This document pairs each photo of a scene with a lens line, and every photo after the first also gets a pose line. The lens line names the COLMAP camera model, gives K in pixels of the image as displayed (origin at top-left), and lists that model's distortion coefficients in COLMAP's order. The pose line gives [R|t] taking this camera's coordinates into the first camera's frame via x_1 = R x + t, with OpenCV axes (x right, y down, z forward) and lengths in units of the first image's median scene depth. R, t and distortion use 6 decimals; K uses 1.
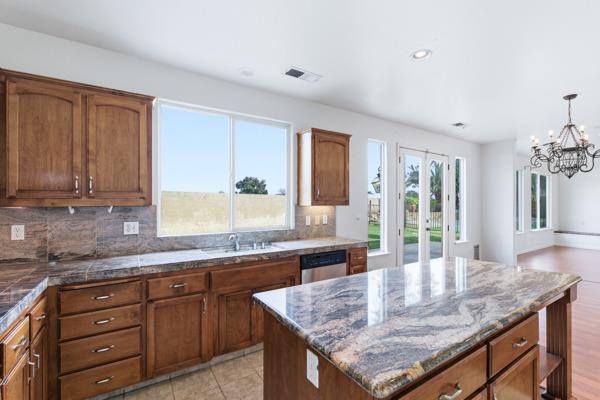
lens RADIAL K [[267.0, 0, 300.9], [0, 267.0, 201.5], [0, 0, 1]] dist [-0.009651, 0.001501]
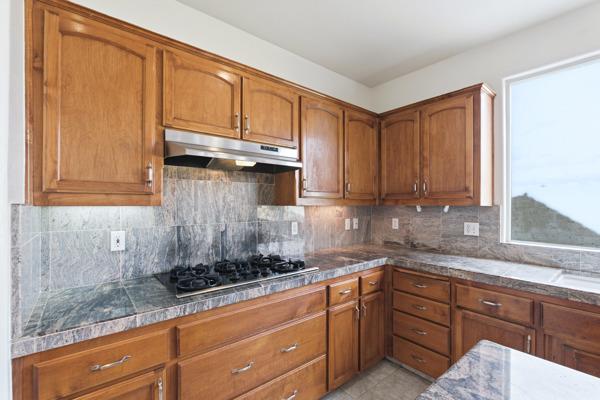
lens RADIAL K [[267.0, 0, 300.8], [0, 267.0, 204.3], [0, 0, 1]] dist [-0.009651, 0.001501]
pose [[0.119910, 0.004784, -0.992773, 0.269800], [0.007109, 0.999959, 0.005677, 0.001636], [0.992759, -0.007738, 0.119871, 0.305804]]
